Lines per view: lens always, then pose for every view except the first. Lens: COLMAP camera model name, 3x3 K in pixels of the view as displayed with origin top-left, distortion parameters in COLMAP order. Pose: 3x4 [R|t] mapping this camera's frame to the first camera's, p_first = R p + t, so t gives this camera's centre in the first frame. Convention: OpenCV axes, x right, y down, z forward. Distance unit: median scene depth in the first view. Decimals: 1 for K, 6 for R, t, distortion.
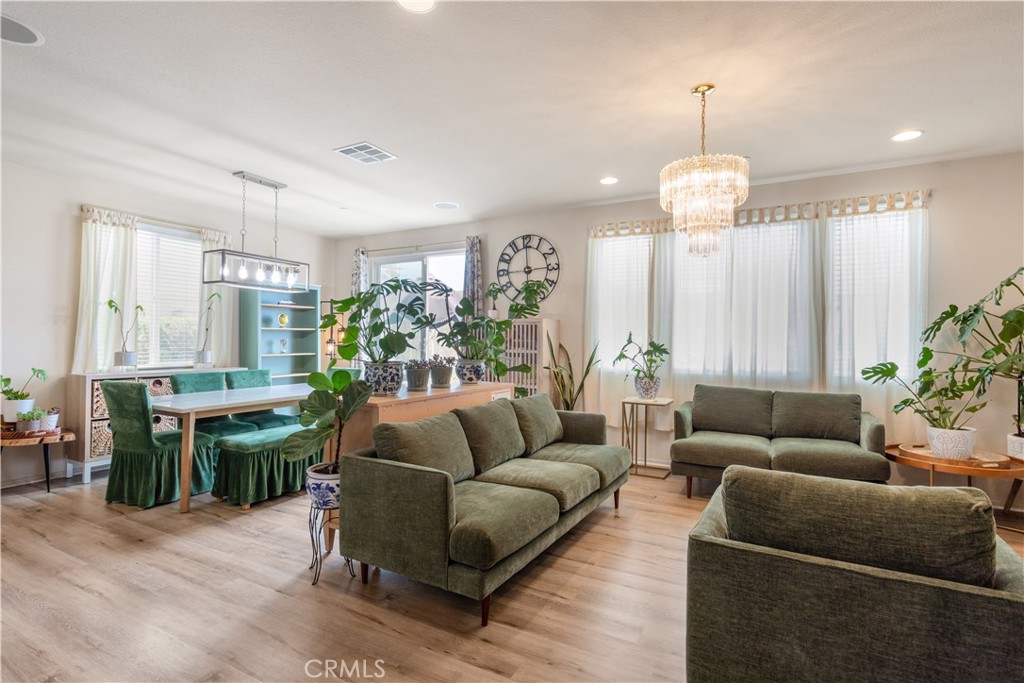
lens RADIAL K [[502.0, 0, 512.0], [0, 502.0, 341.5], [0, 0, 1]] dist [-0.000373, -0.000206]
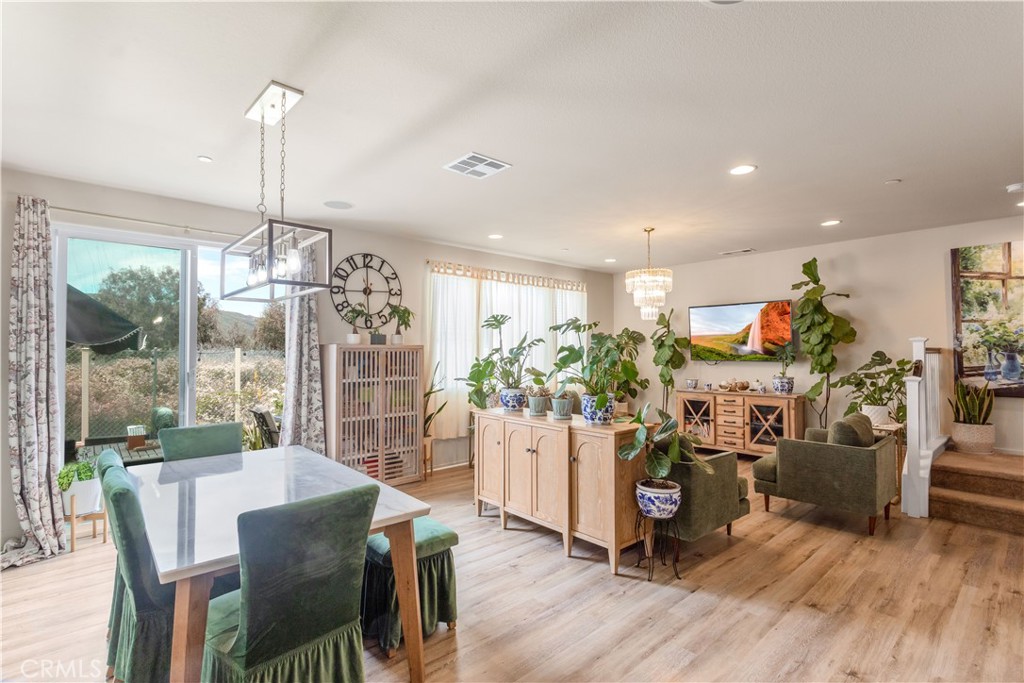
lens RADIAL K [[493.0, 0, 512.0], [0, 493.0, 341.5], [0, 0, 1]] dist [0.001005, 0.000212]
pose [[0.321171, 0.009041, 0.946978, -0.927782], [0.005479, 0.999920, -0.011405, -0.044936], [-0.947005, 0.008852, 0.321096, 0.555790]]
